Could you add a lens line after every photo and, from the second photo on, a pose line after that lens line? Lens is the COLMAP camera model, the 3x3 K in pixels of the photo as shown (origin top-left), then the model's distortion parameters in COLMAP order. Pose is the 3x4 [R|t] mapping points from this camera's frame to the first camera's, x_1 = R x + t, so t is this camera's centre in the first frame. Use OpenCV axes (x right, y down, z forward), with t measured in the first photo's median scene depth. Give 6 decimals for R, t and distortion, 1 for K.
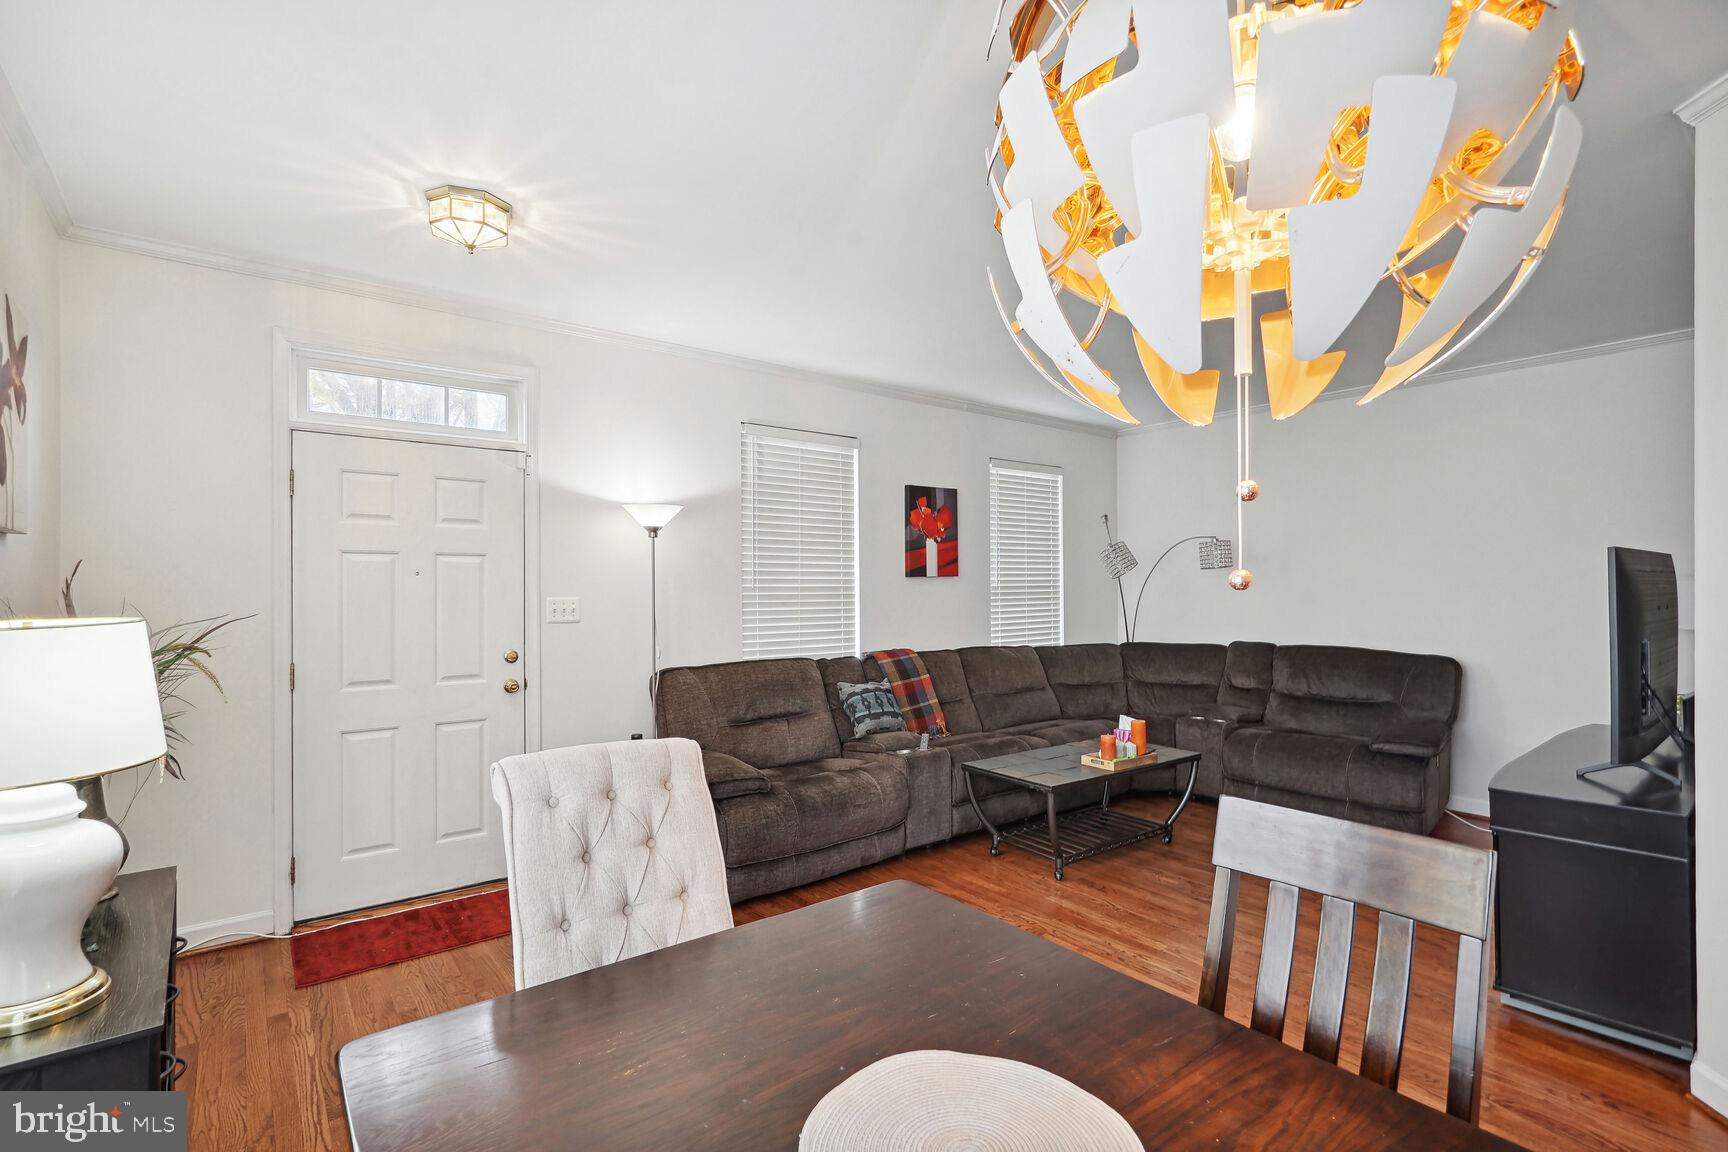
lens RADIAL K [[798.2, 0, 862.8], [0, 798.2, 585.9], [0, 0, 1]] dist [-0.002639, 0.000317]
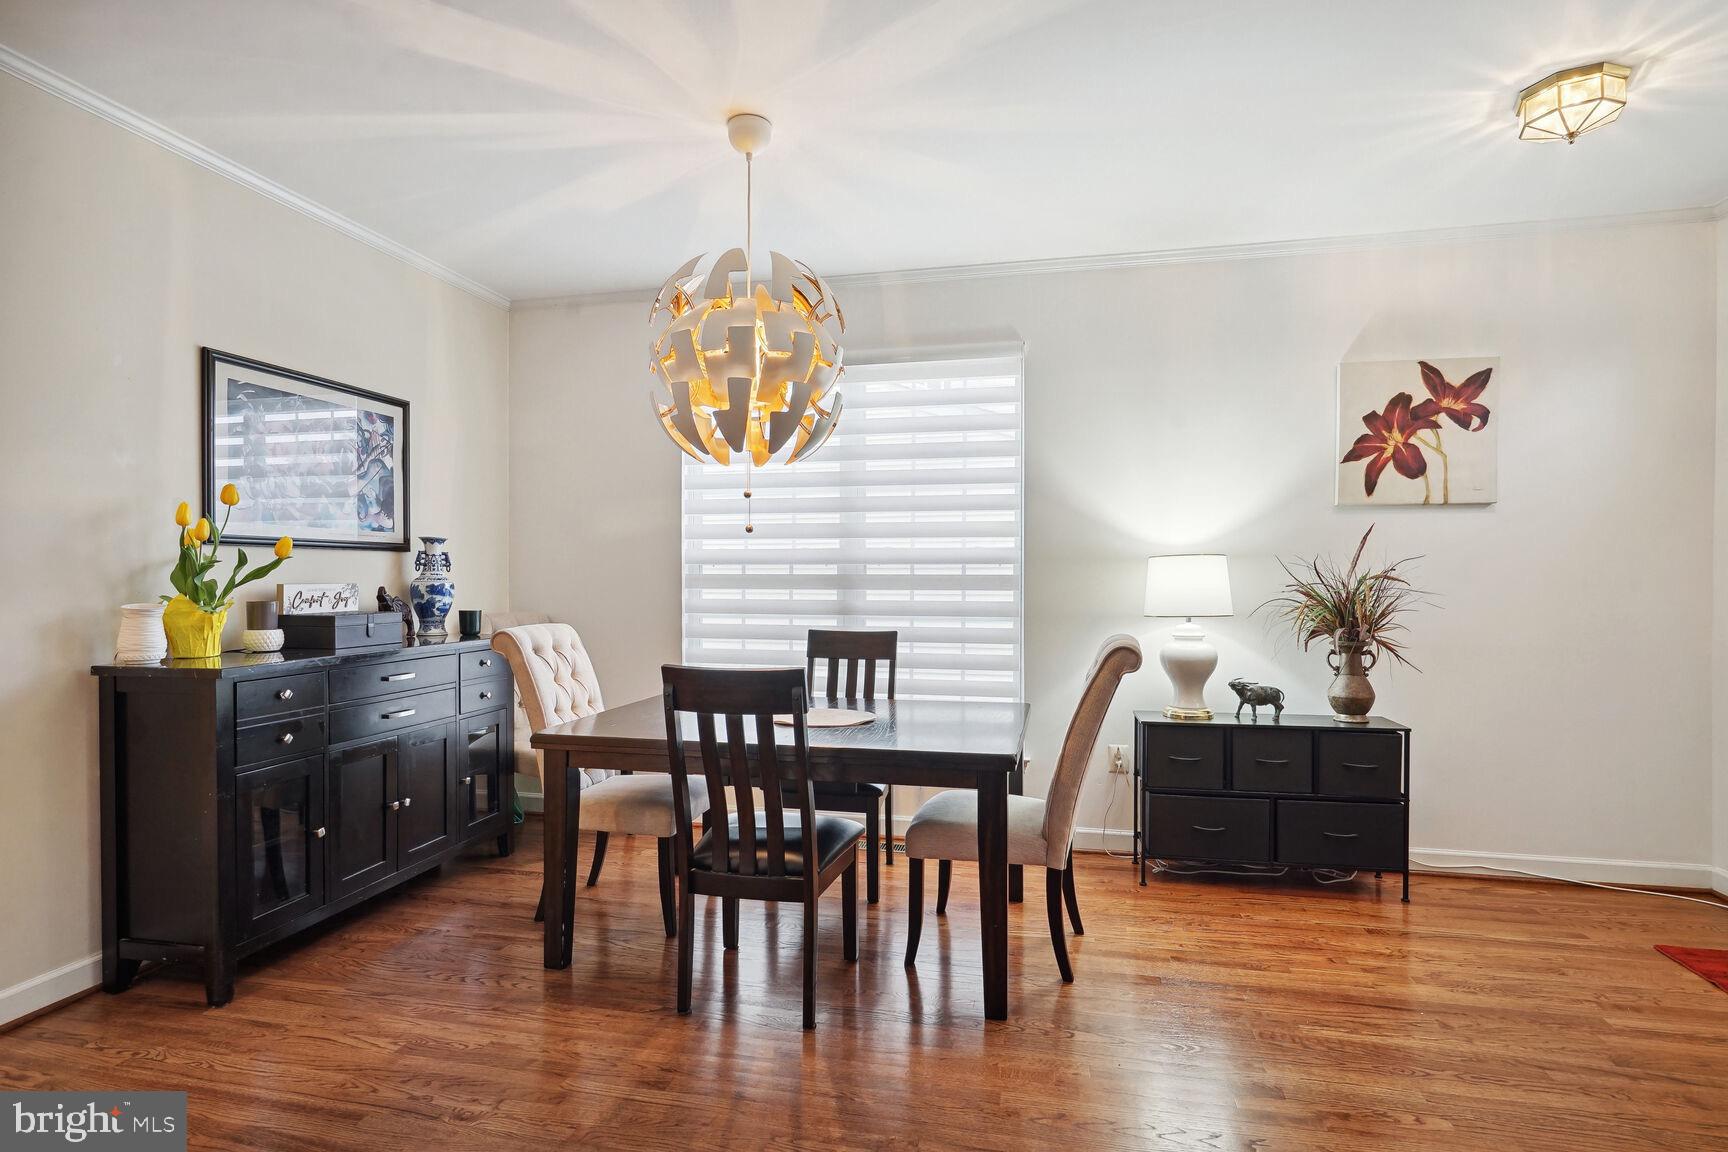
lens RADIAL K [[901.3, 0, 846.0], [0, 901.3, 586.8], [0, 0, 1]] dist [0.006259, -0.000699]
pose [[-0.783531, 0.009988, -0.621272, 0.447488], [0.007763, 0.999950, 0.006286, 0.033627], [0.621304, 0.000102, -0.783570, 0.764178]]
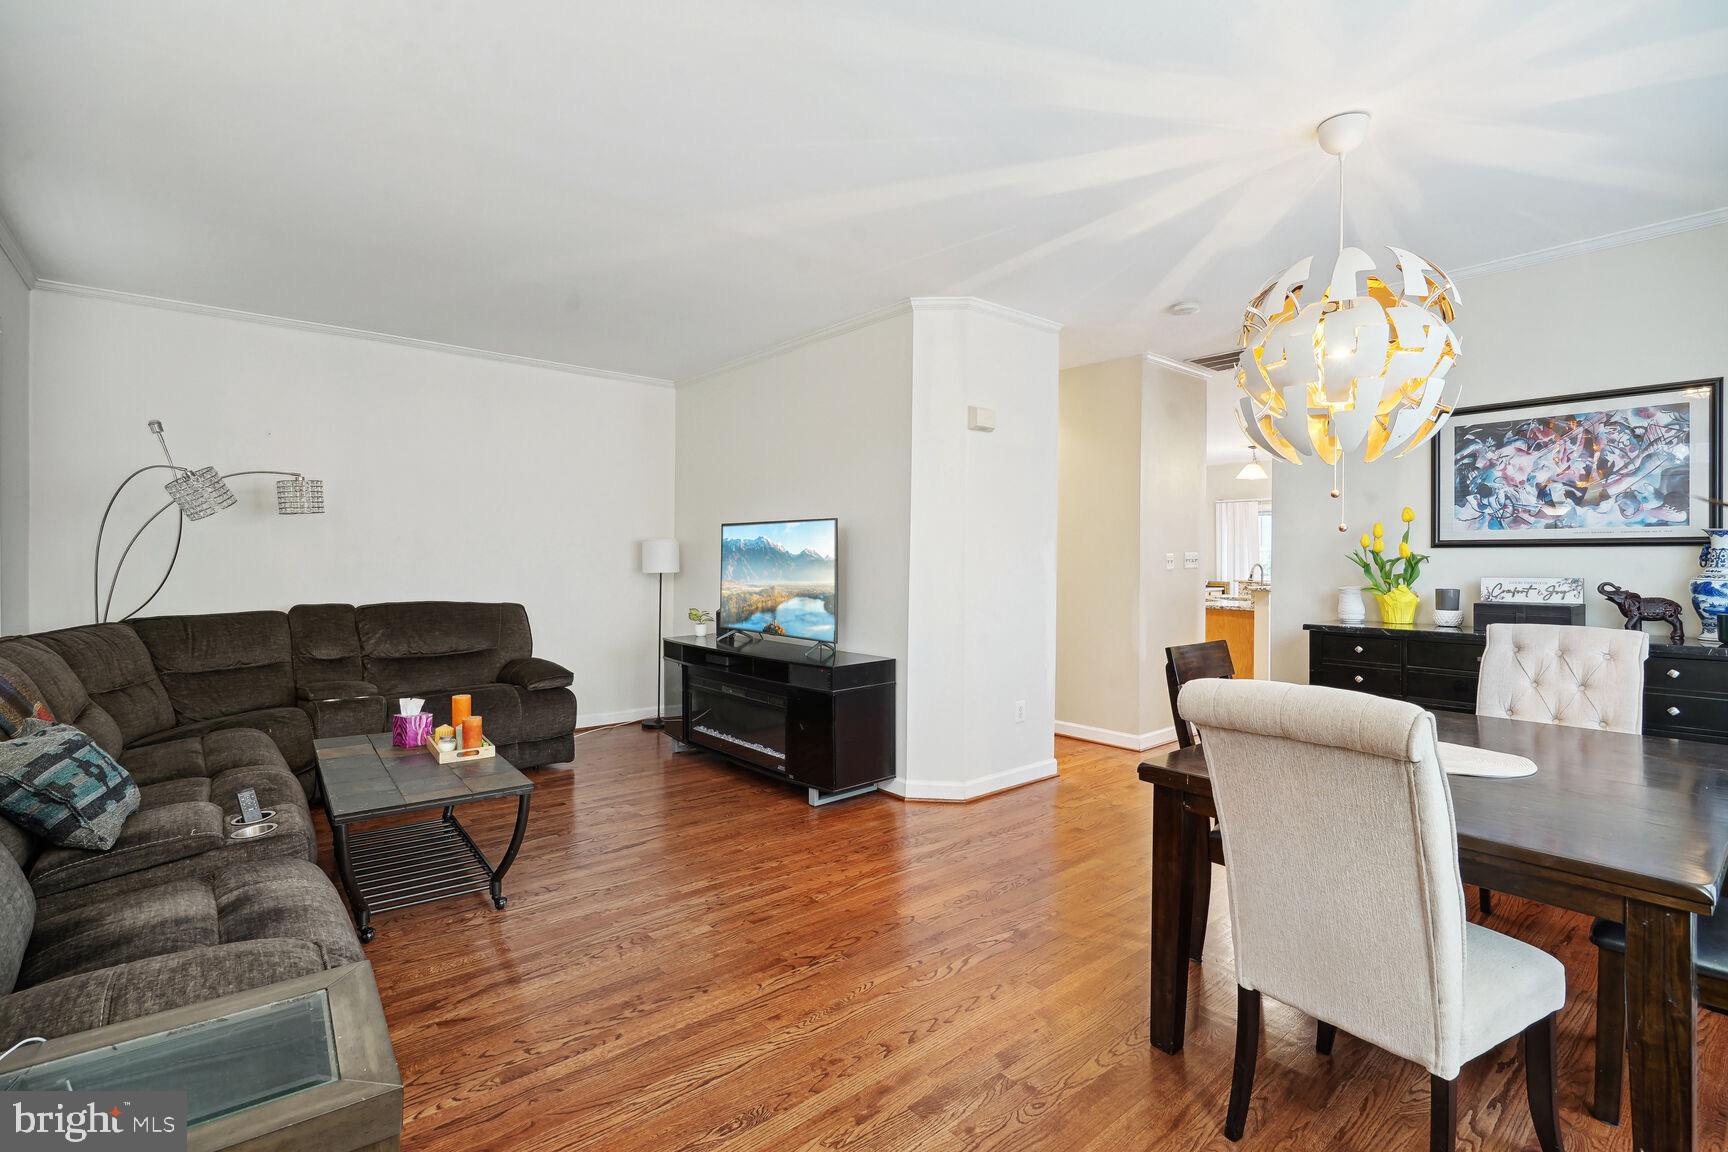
lens RADIAL K [[786.4, 0, 861.0], [0, 786.4, 564.0], [0, 0, 1]] dist [0.000041, -0.000163]
pose [[-0.026787, -0.003514, 0.999635, -0.445734], [-0.011153, 0.999933, 0.003217, 0.023619], [-0.999579, -0.011062, -0.026824, 0.571492]]
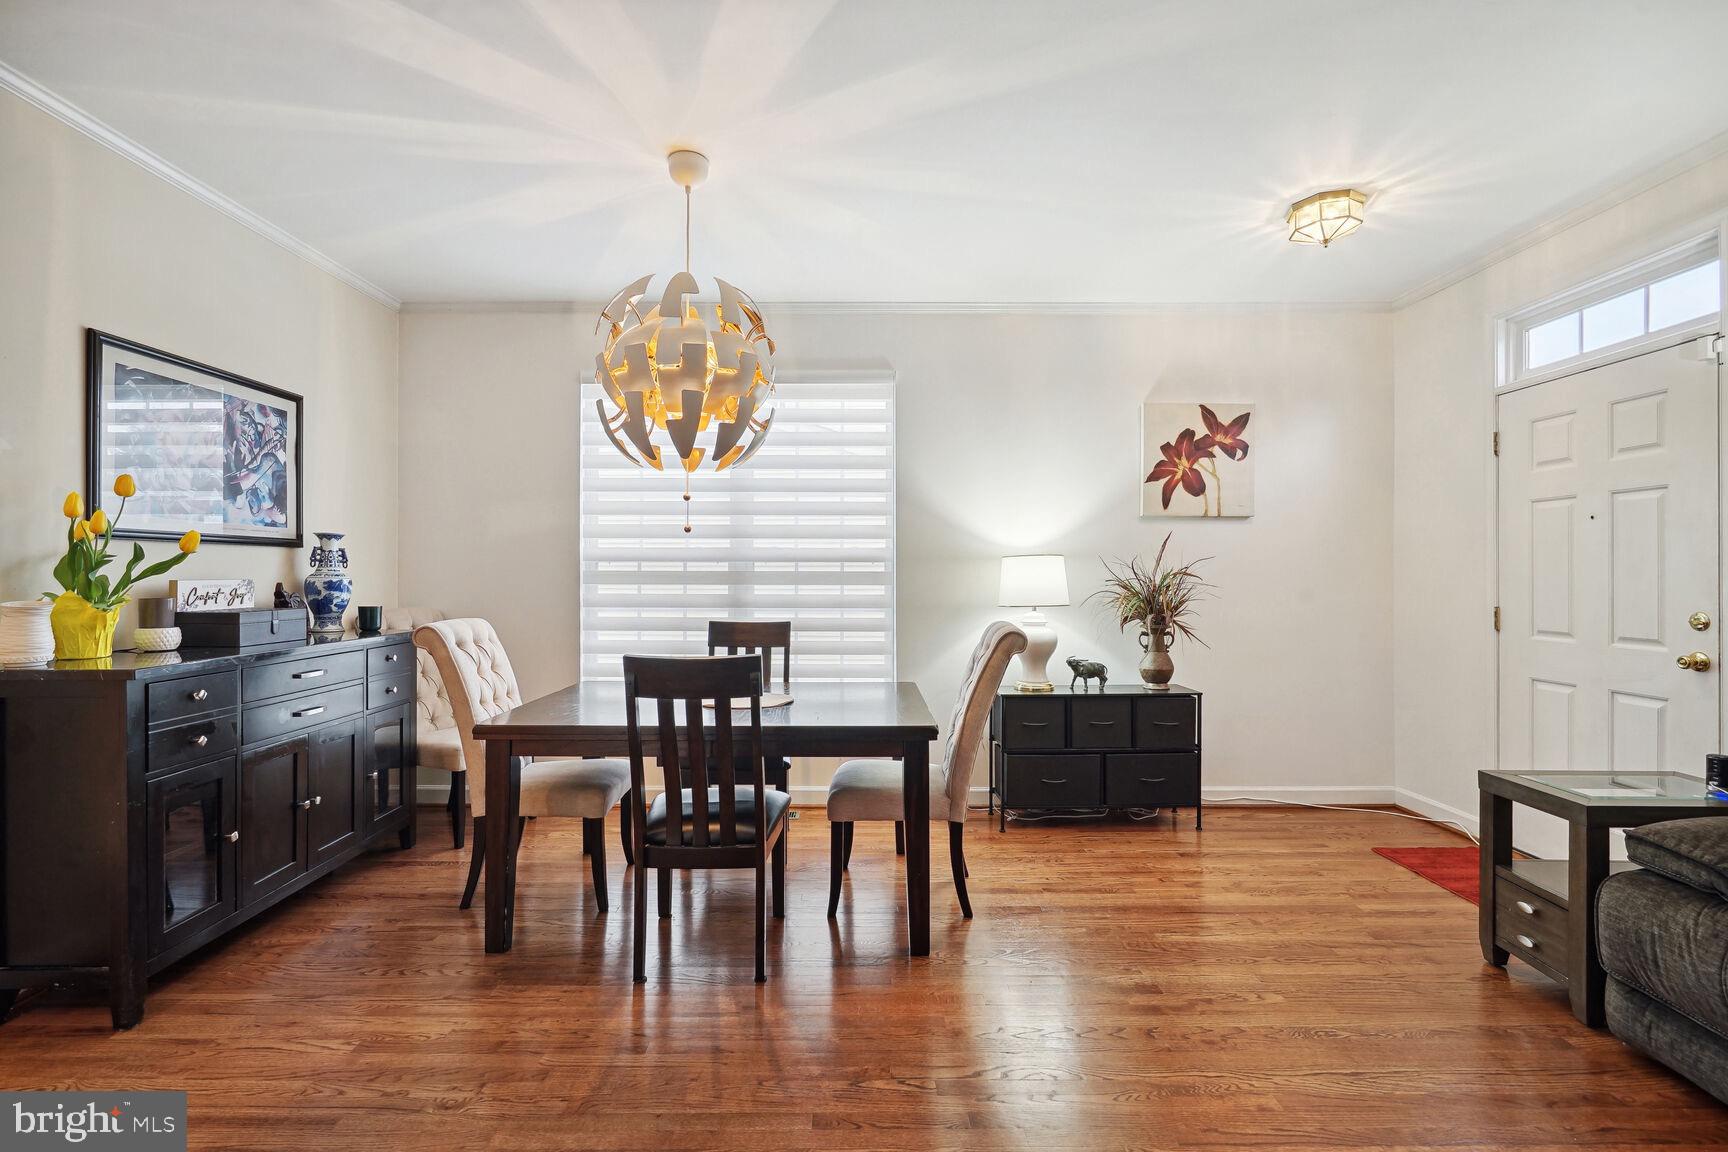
lens RADIAL K [[800.8, 0, 844.4], [0, 800.8, 574.9], [0, 0, 1]] dist [0.000031, 0.001485]
pose [[-0.625149, 0.003827, -0.780496, 0.511679], [0.008211, 0.999965, -0.001673, 0.033620], [0.780462, -0.007455, -0.625159, 0.701281]]
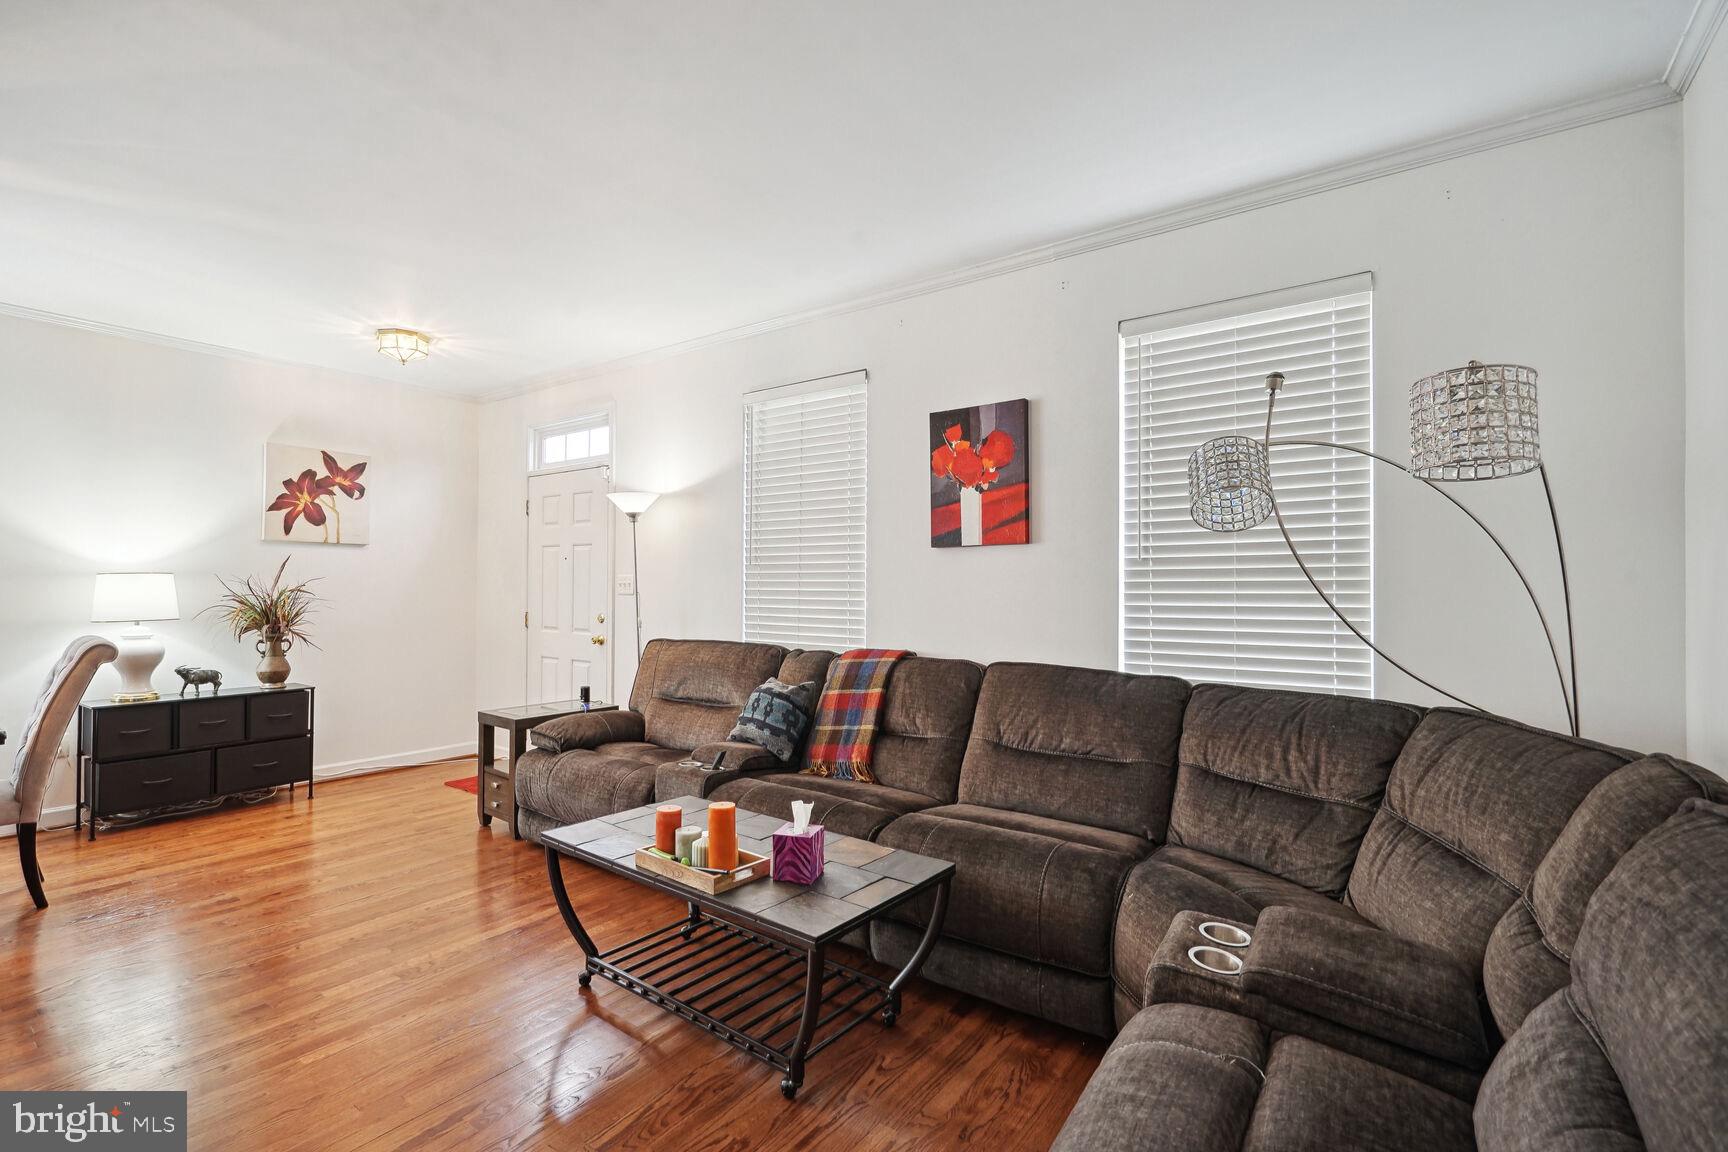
lens RADIAL K [[801.7, 0, 865.7], [0, 801.7, 578.2], [0, 0, 1]] dist [-0.000314, 0.000031]
pose [[0.261934, -0.002742, -0.965082, 0.821055], [-0.001254, 0.999994, -0.003181, 0.020173], [0.965085, 0.002044, 0.261929, 0.890209]]
